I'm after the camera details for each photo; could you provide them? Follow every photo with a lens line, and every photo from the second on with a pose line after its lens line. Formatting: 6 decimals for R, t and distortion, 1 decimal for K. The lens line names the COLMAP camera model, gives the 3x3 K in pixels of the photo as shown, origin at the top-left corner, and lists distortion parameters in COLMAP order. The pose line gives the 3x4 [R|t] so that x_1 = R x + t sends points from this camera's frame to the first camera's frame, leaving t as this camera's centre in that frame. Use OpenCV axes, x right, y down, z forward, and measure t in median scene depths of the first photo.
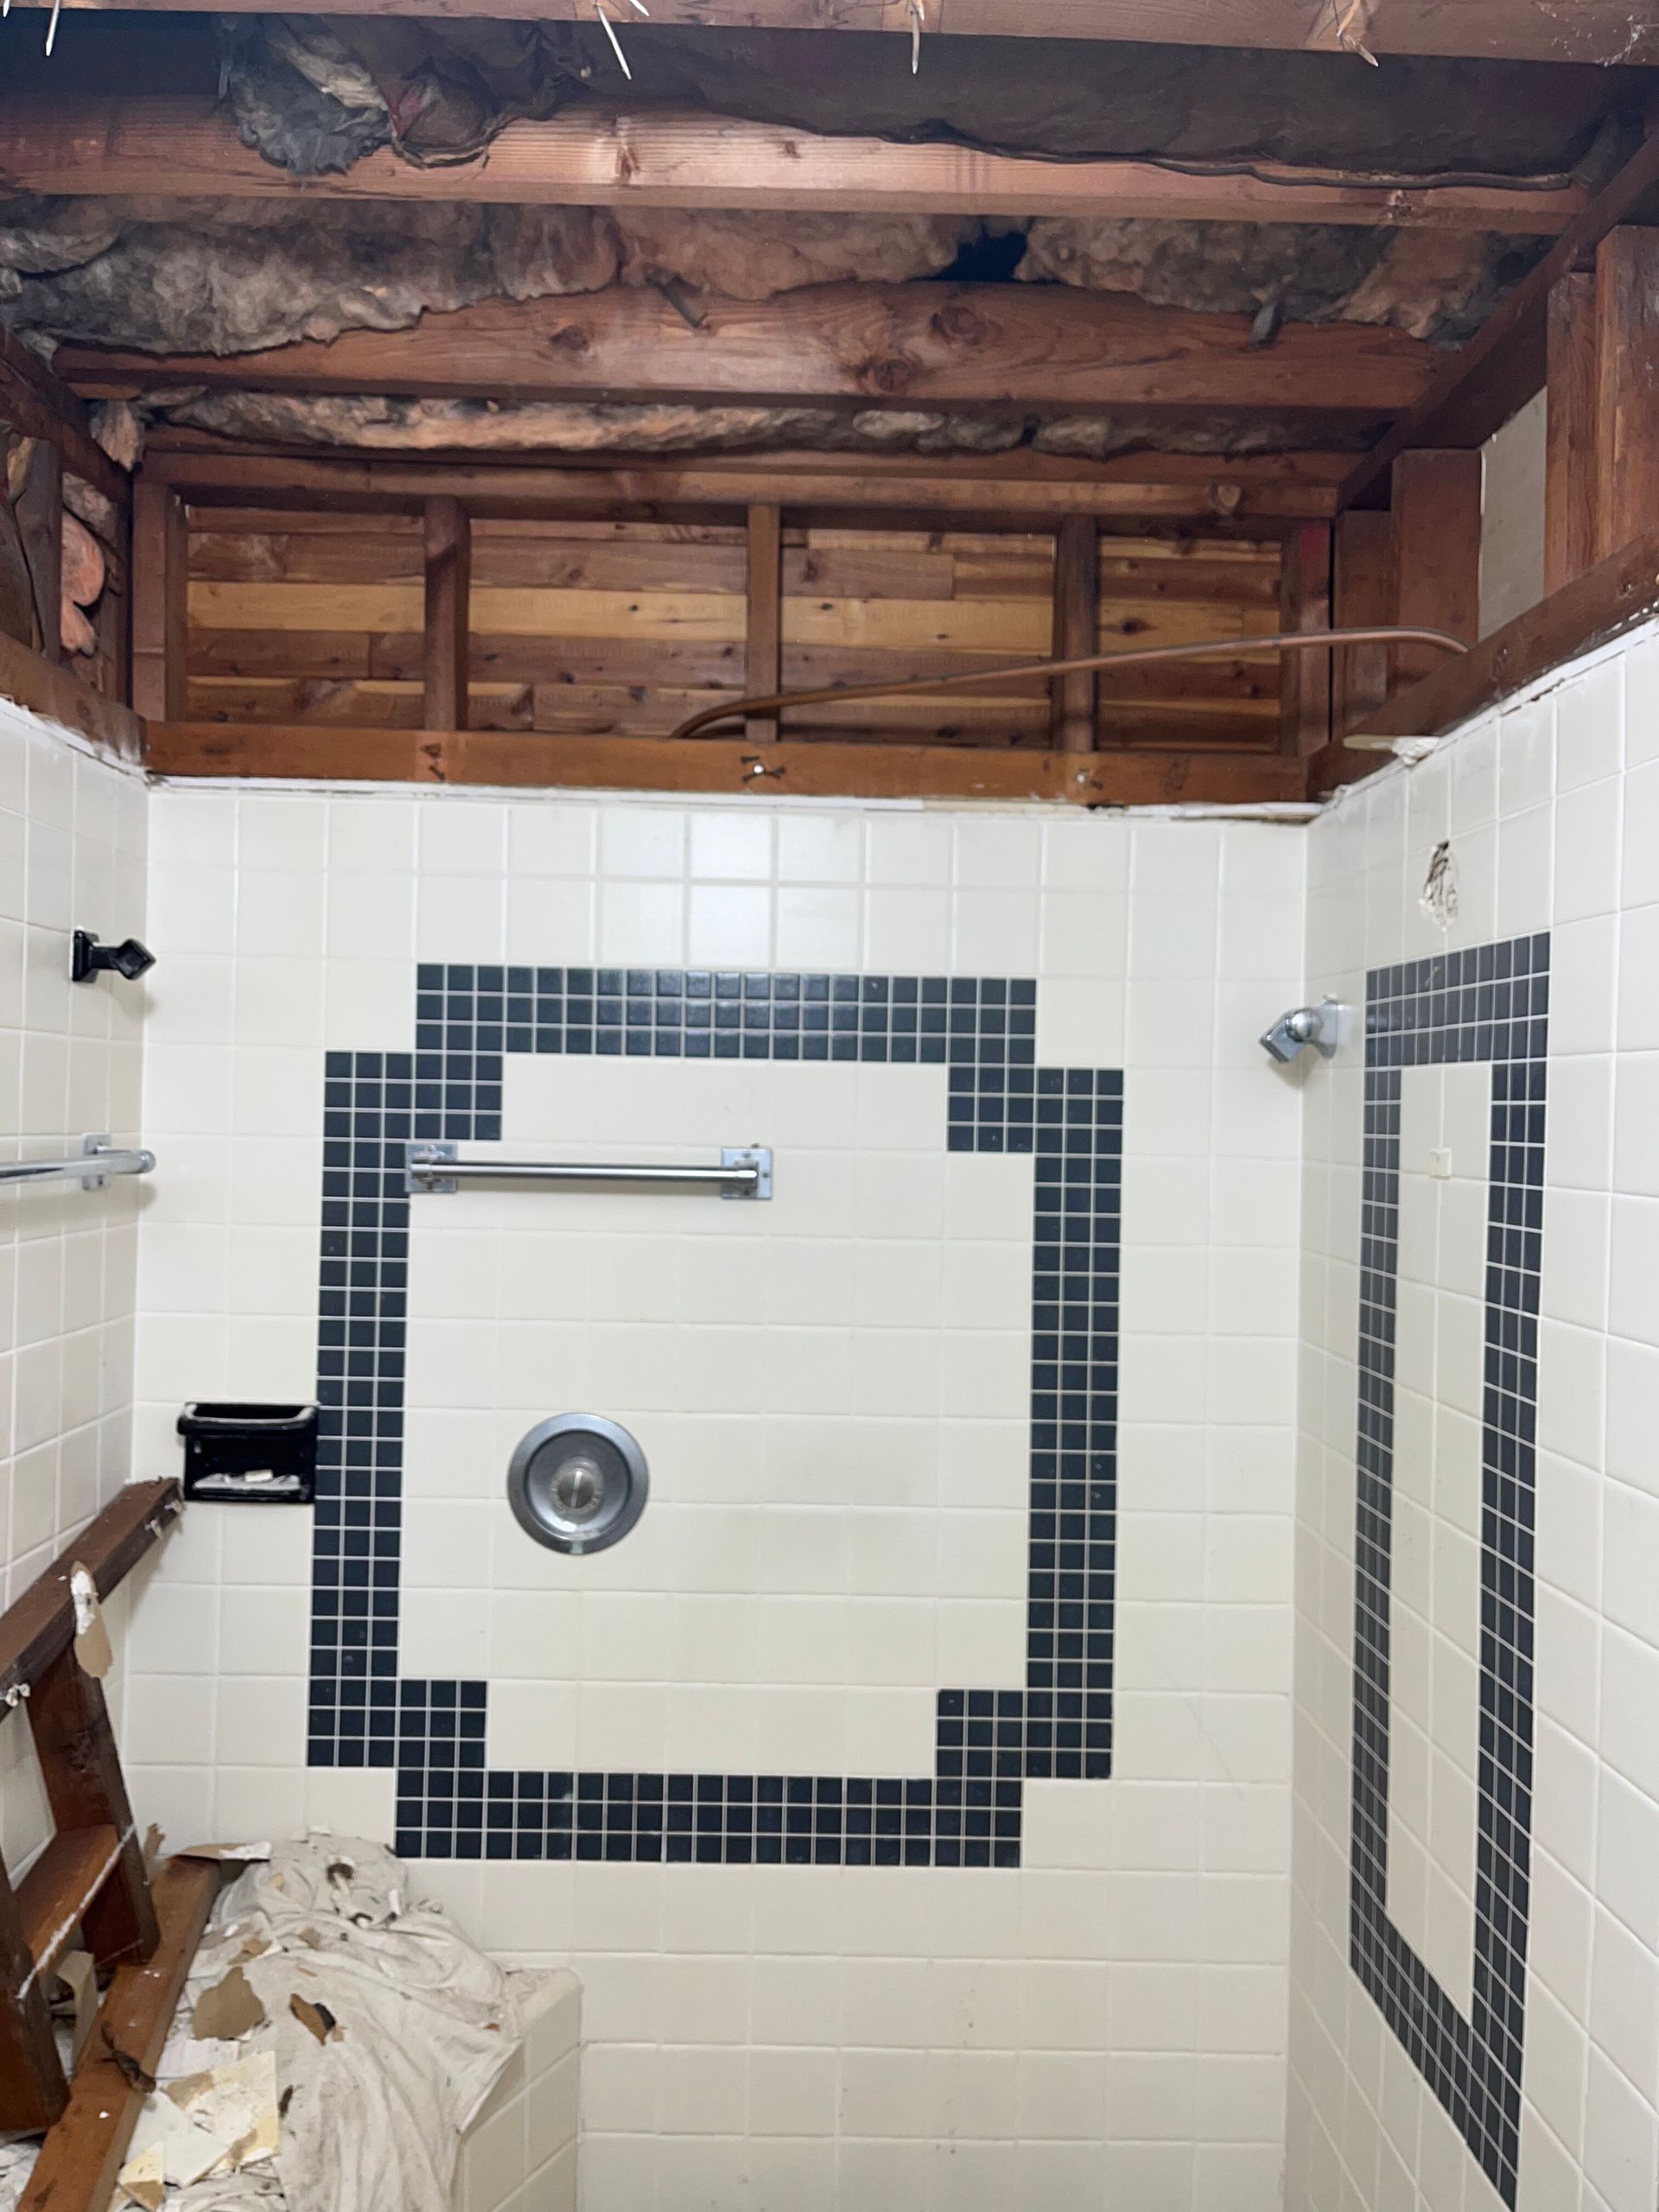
lens RADIAL K [[1622.9, 0, 823.3], [0, 1622.9, 1117.7], [0, 0, 1]] dist [0.052344, -0.056440]
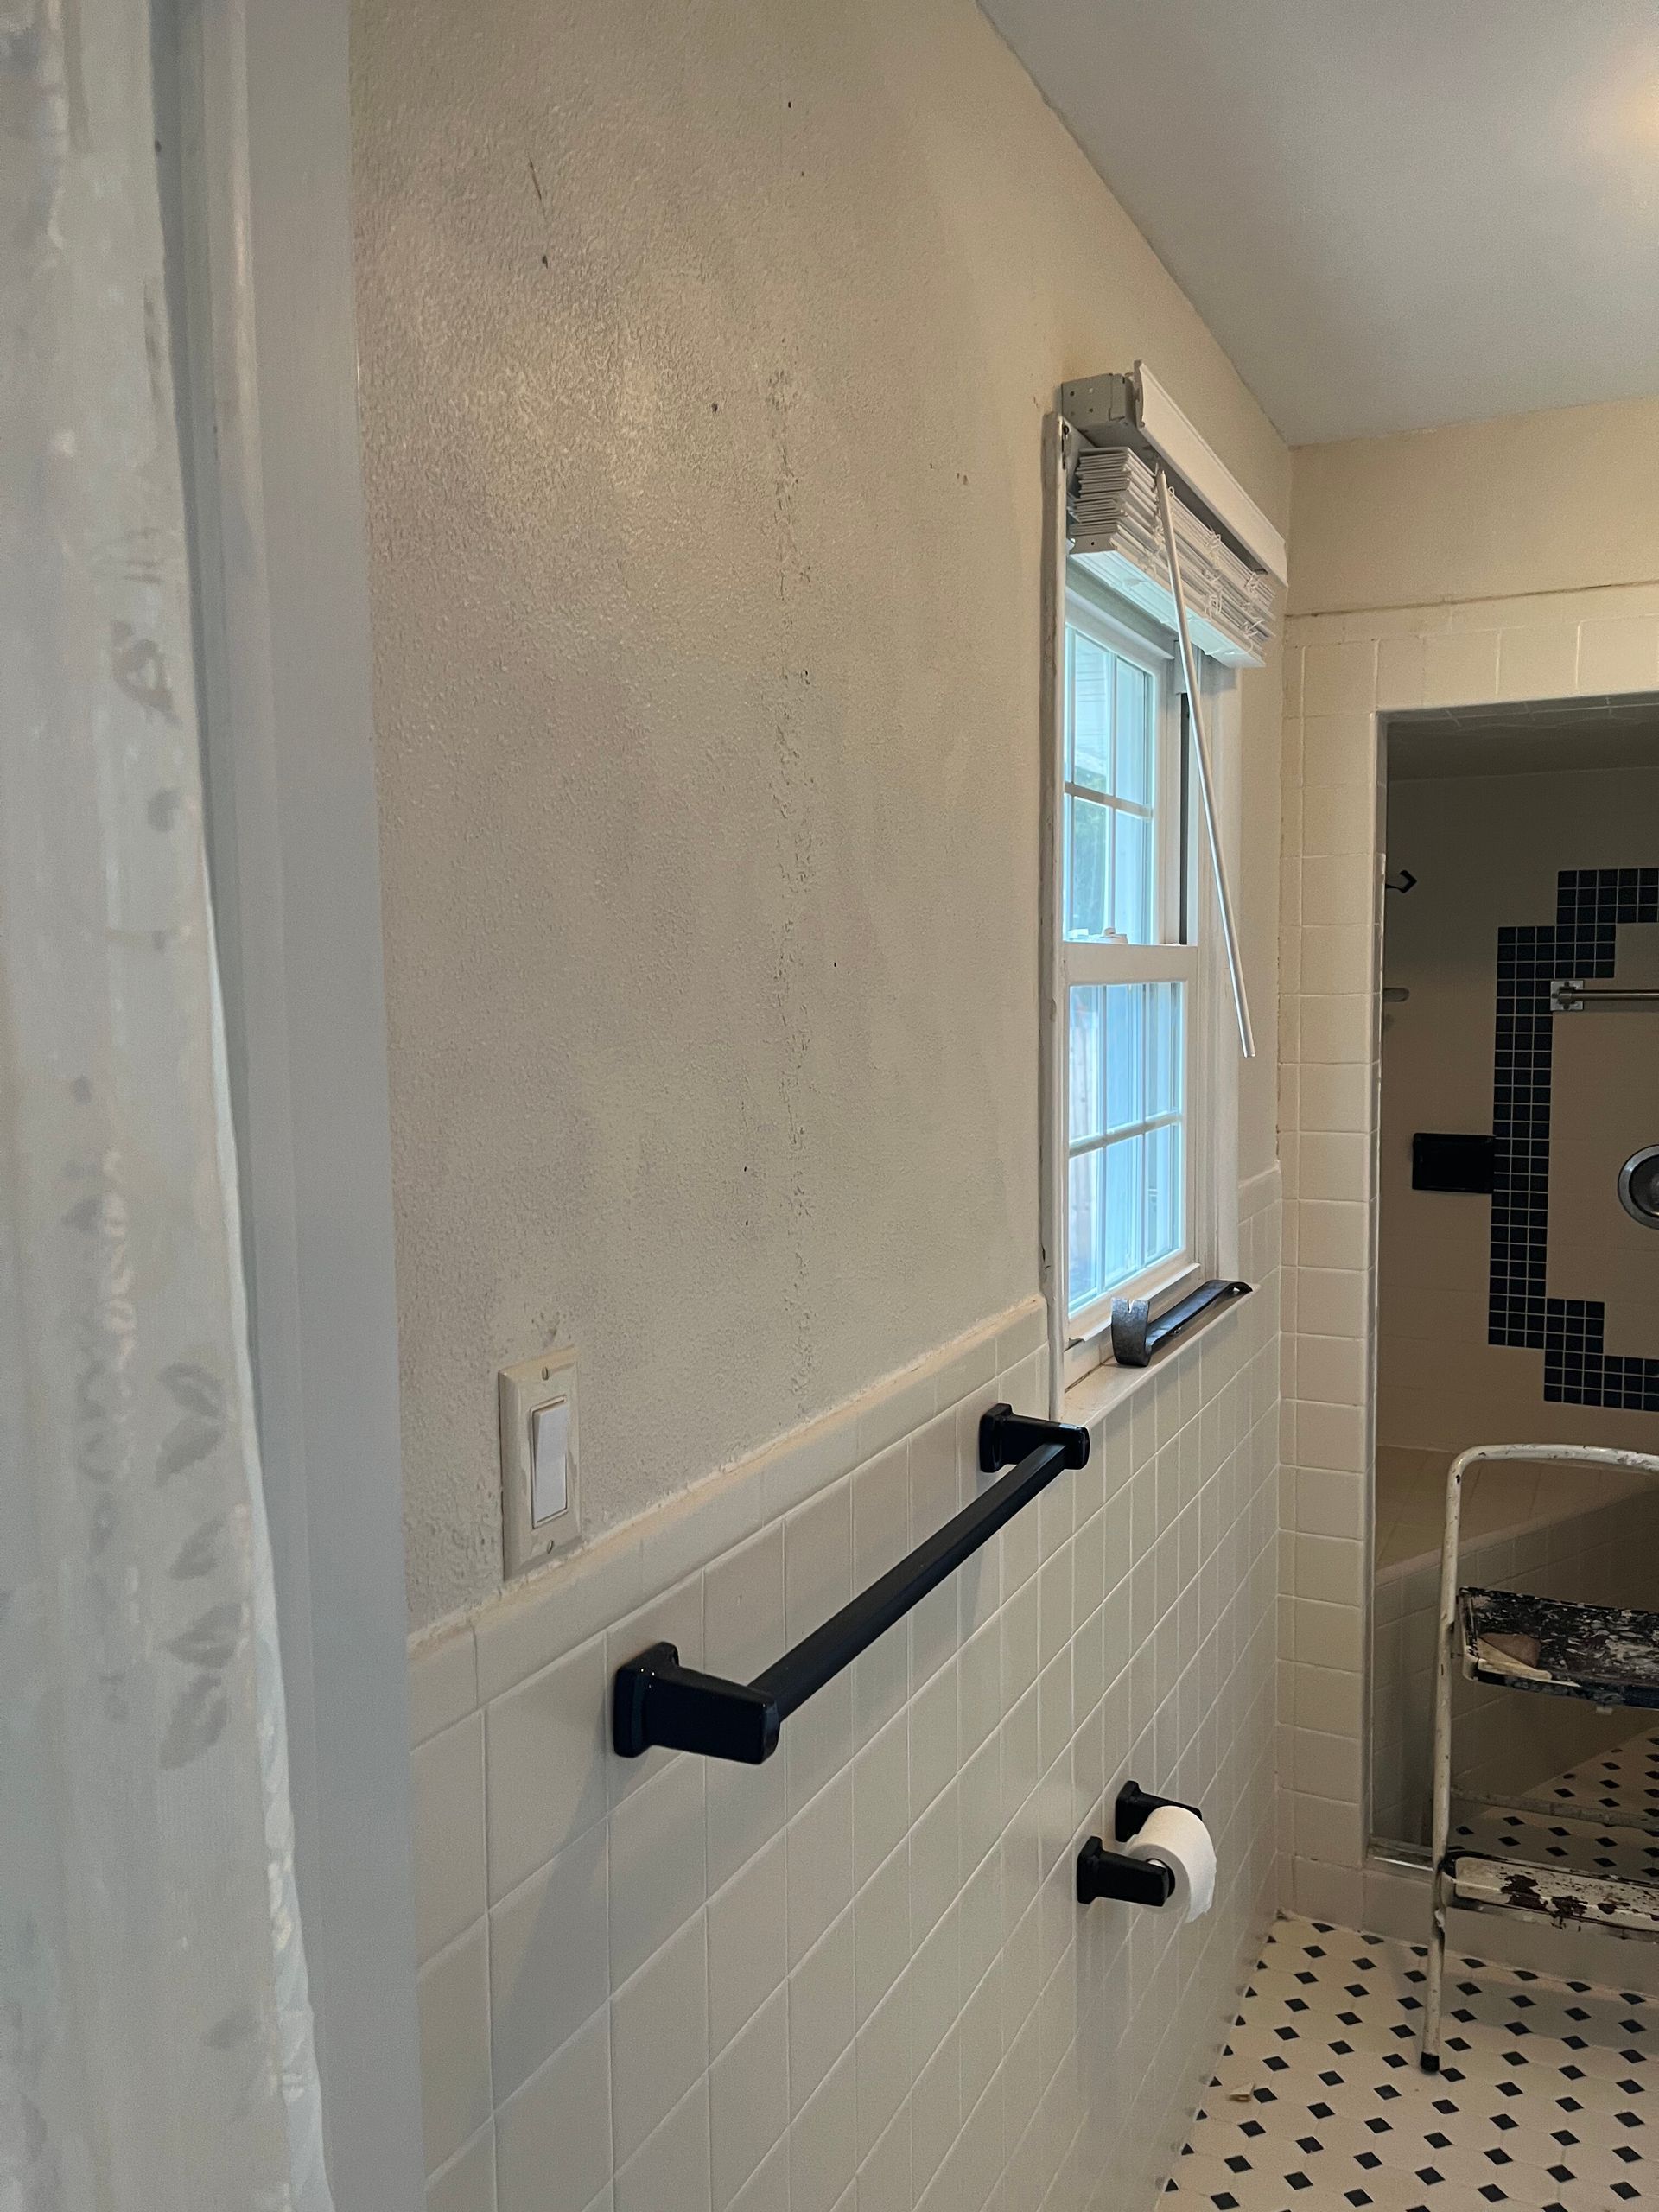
lens RADIAL K [[1622.9, 0, 825.2], [0, 1622.9, 1114.0], [0, 0, 1]] dist [0.052344, -0.056440]
pose [[0.902860, 0.003455, -0.429920, -0.205774], [0.030318, 0.996967, 0.071683, 0.009094], [0.428864, -0.077754, 0.900017, -0.833104]]
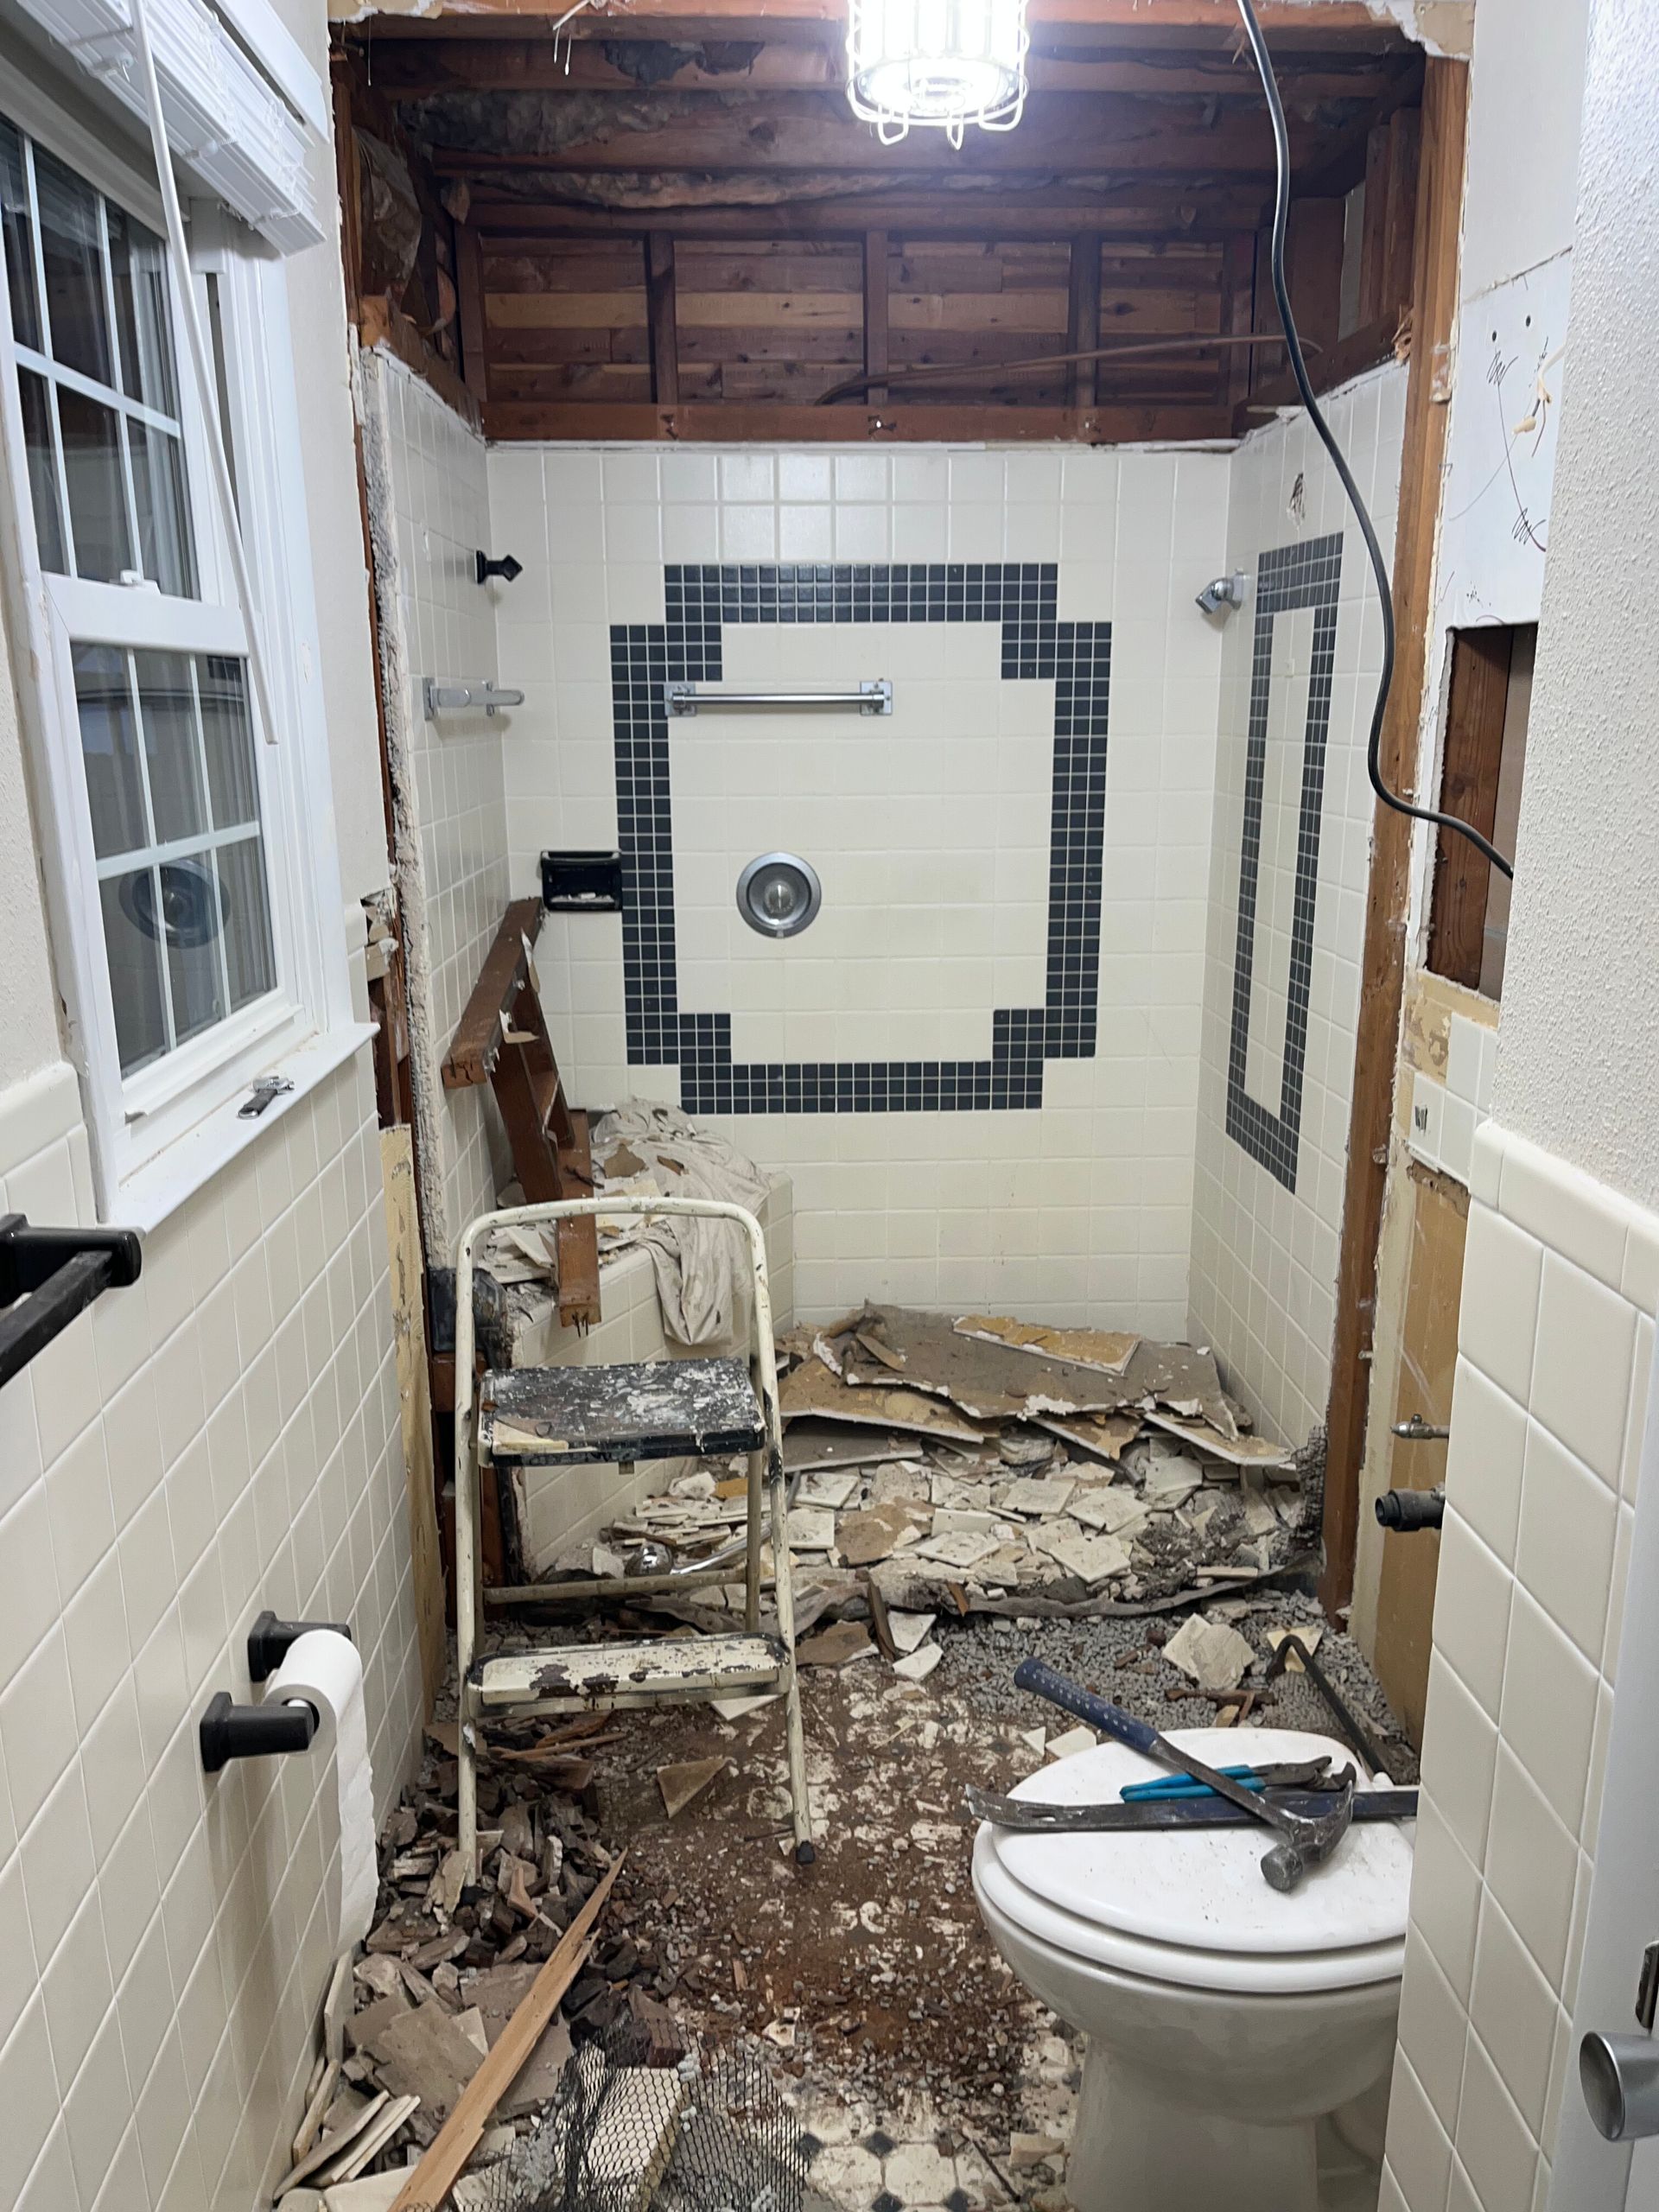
lens RADIAL K [[1622.9, 0, 823.9], [0, 1622.9, 1137.9], [0, 0, 1]] dist [0.052344, -0.056440]
pose [[0.999220, -0.035432, 0.017434, -0.142274], [0.029743, 0.965697, 0.257963, 0.037552], [-0.025977, -0.257244, 0.965997, -0.667588]]
